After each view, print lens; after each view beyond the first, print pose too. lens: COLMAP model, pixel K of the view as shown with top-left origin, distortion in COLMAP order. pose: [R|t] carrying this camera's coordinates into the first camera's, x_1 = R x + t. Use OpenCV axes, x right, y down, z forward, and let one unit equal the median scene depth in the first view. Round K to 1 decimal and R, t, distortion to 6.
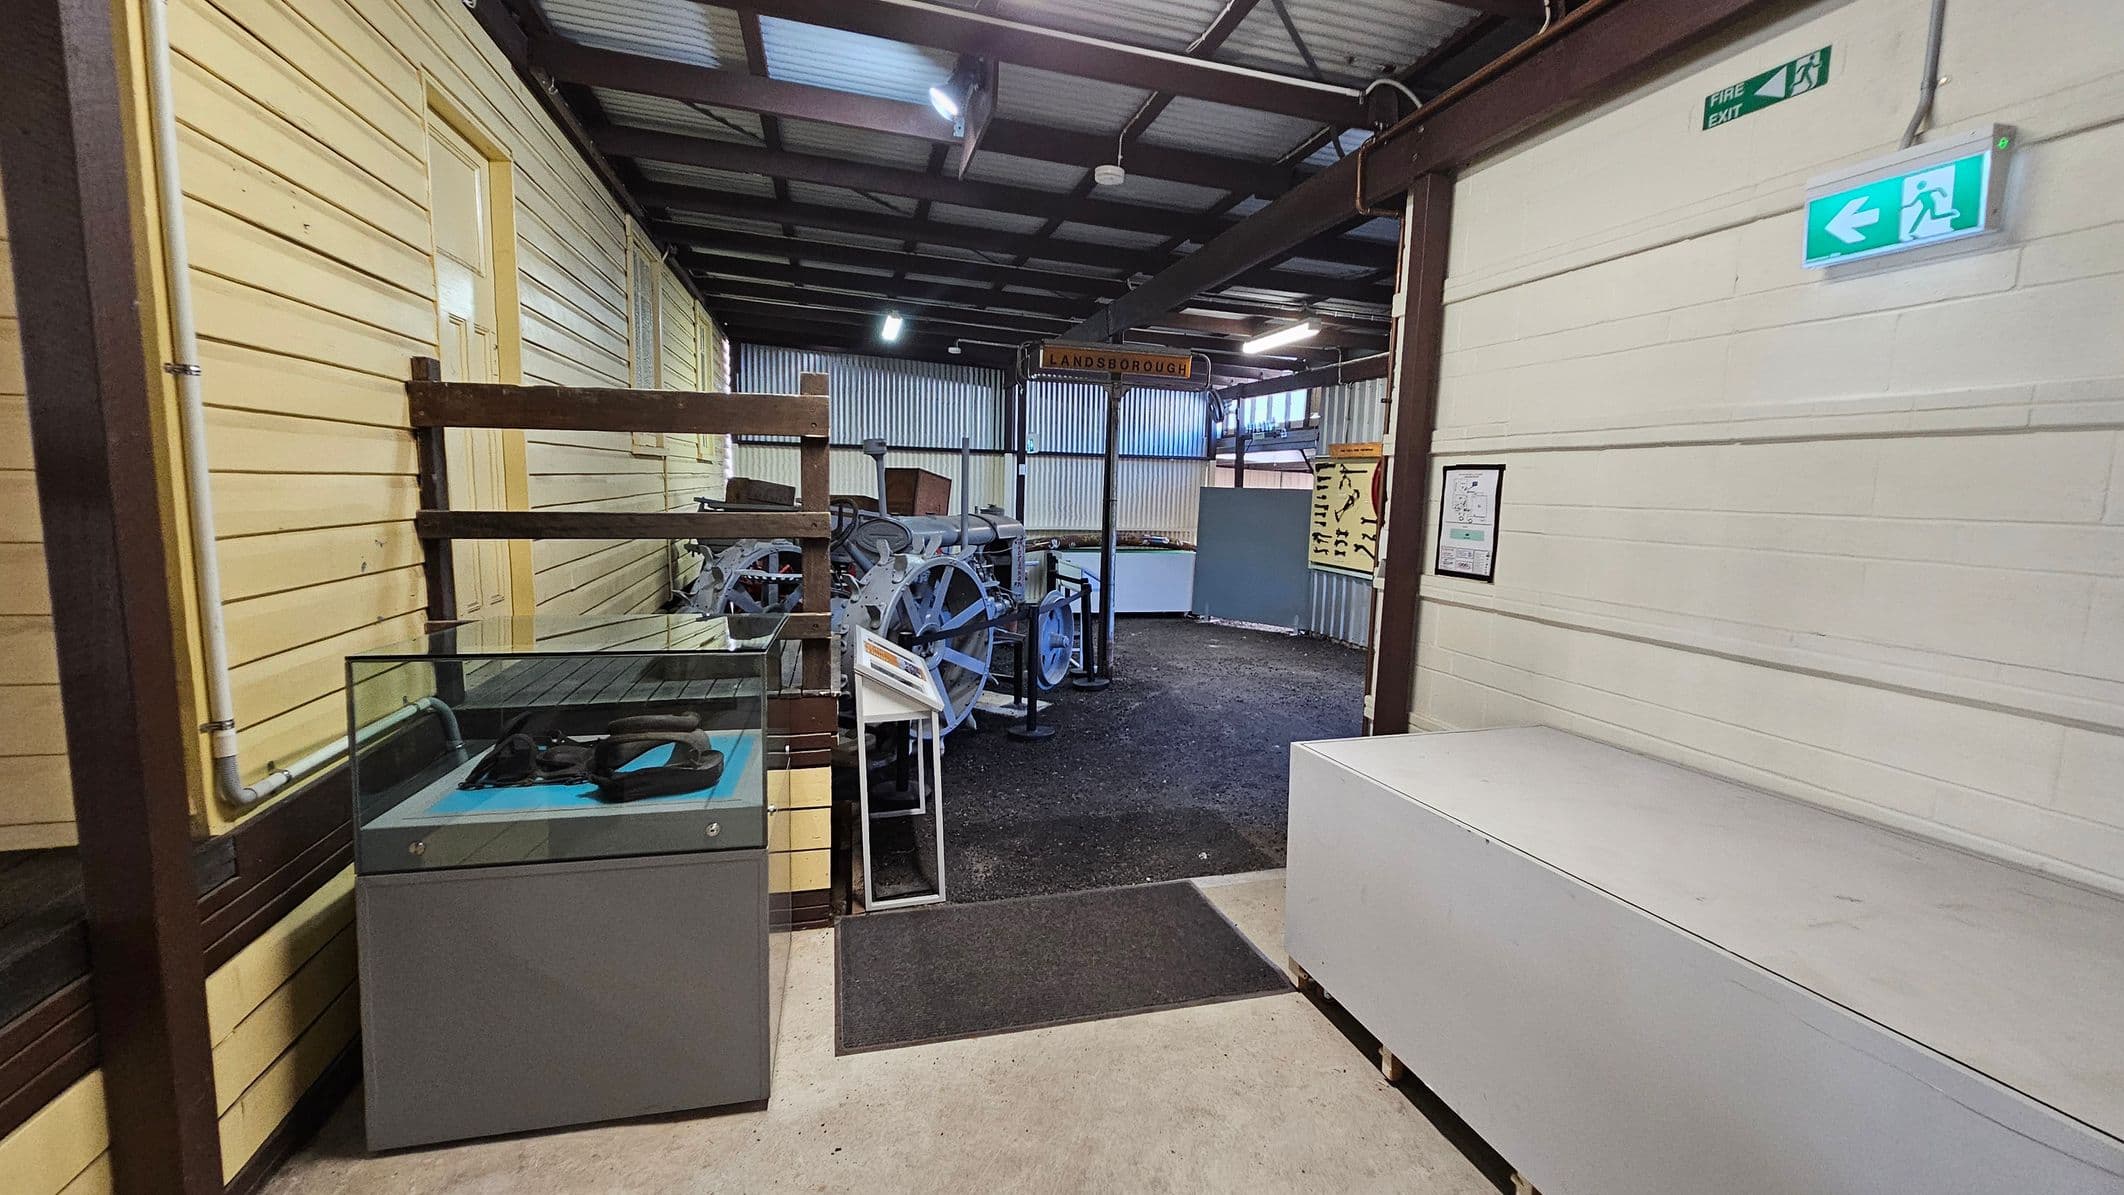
lens RADIAL K [[856.8, 0, 1069.4], [0, 856.8, 596.5], [0, 0, 1]] dist [-0.002156, 0.000631]
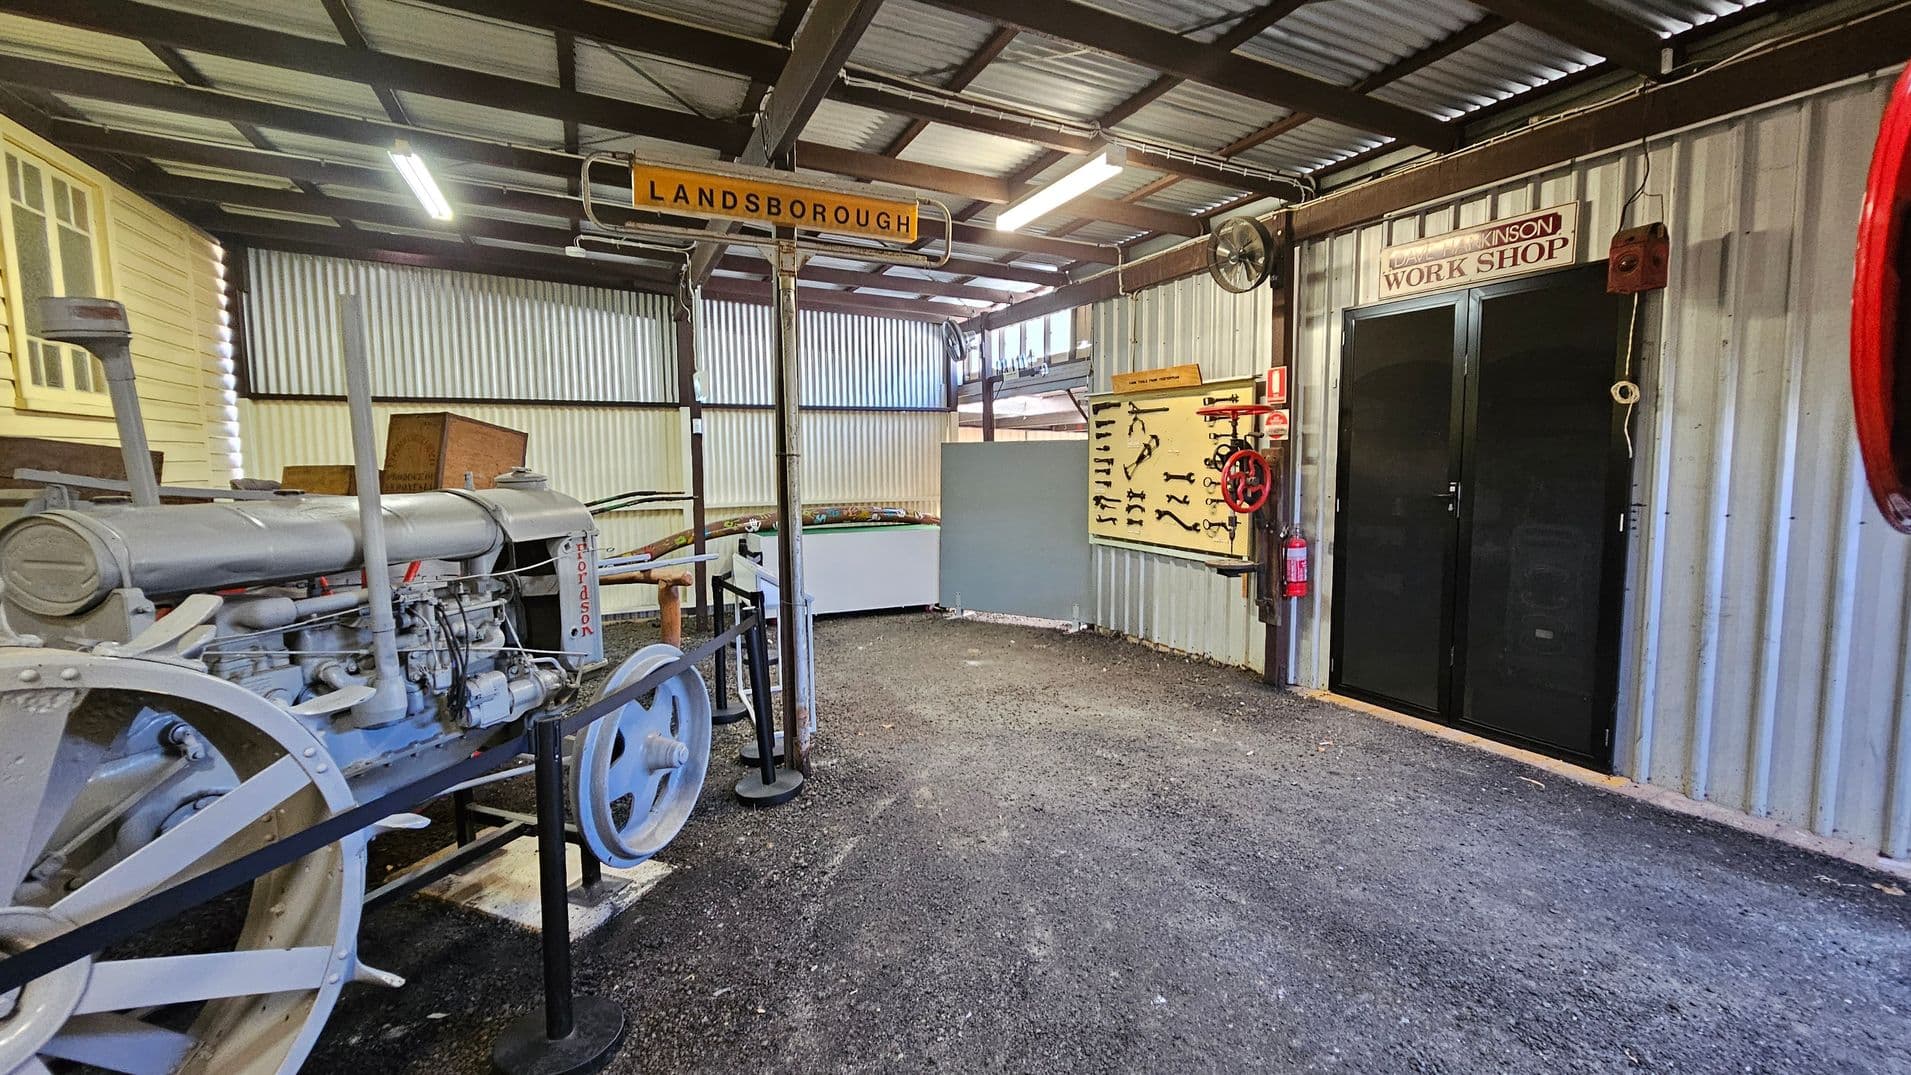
lens RADIAL K [[781.9, 0, 957.8], [0, 781.9, 524.9], [0, 0, 1]] dist [-0.001111, -0.000041]
pose [[0.983977, -0.048526, 0.171565, 0.049046], [0.055898, 0.997698, -0.038400, -0.029901], [-0.169307, 0.047375, 0.984424, 0.350164]]
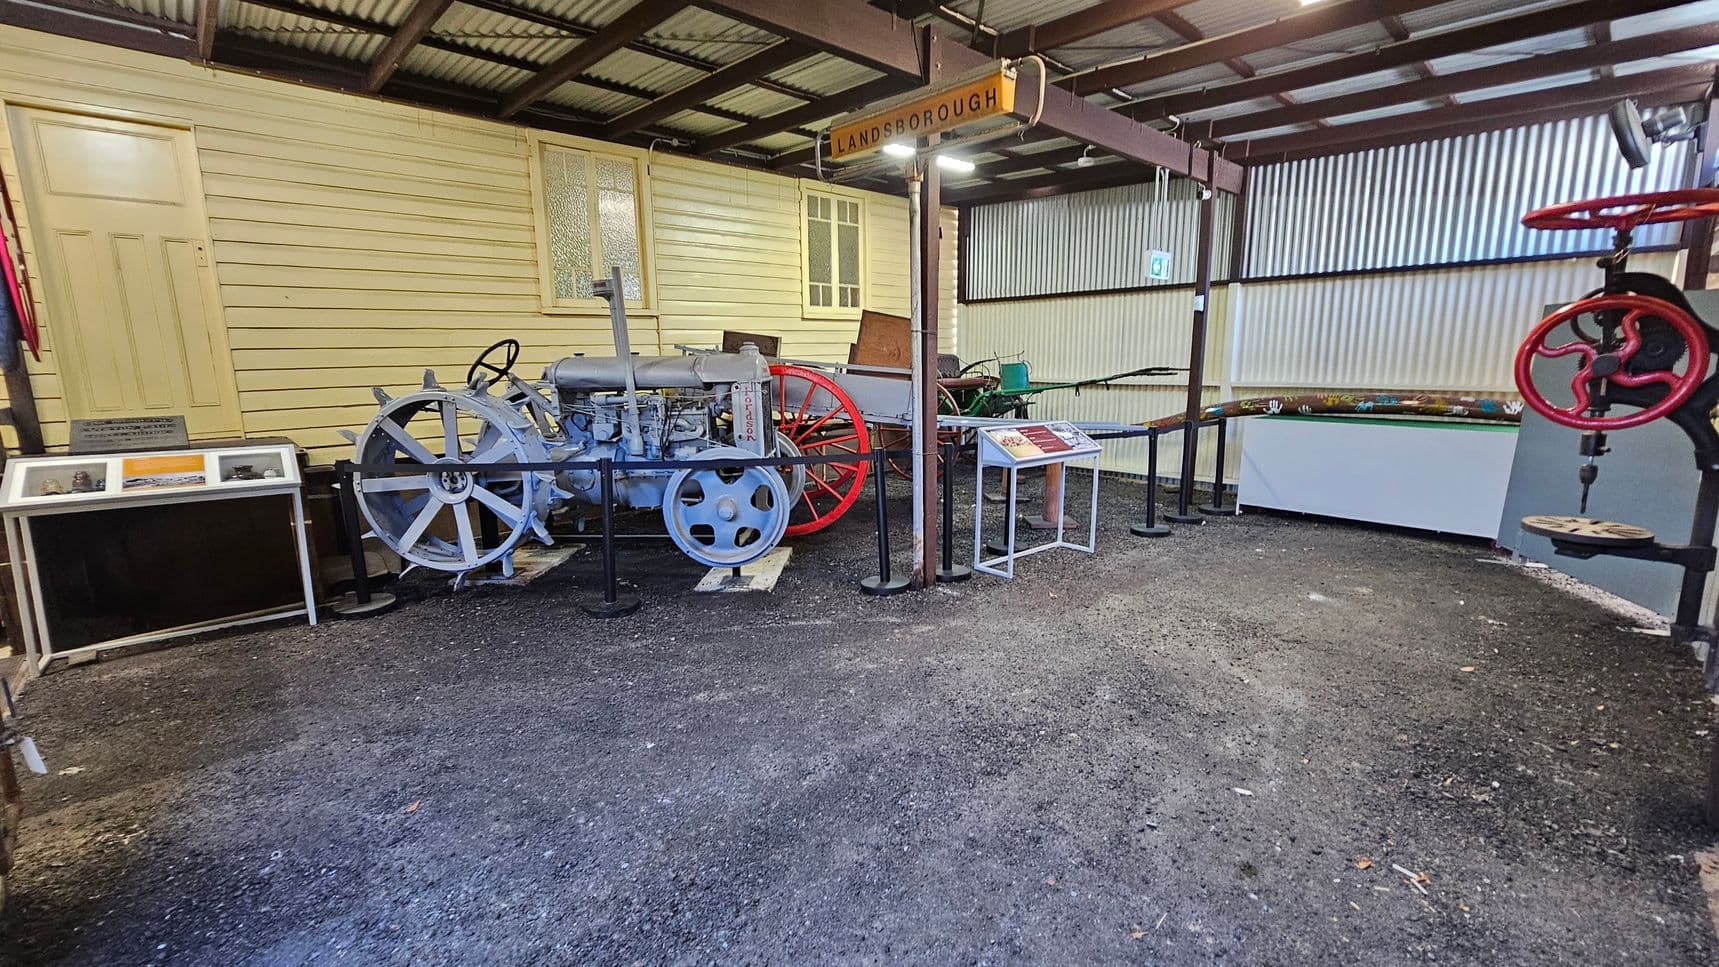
lens RADIAL K [[703.1, 0, 853.9], [0, 703.1, 480.4], [0, 0, 1]] dist [-0.005042, -0.000081]
pose [[0.476307, 0.126764, -0.870094, 0.390267], [-0.088179, 0.991451, 0.096173, -0.032014], [0.874846, 0.030916, 0.483413, 0.500920]]
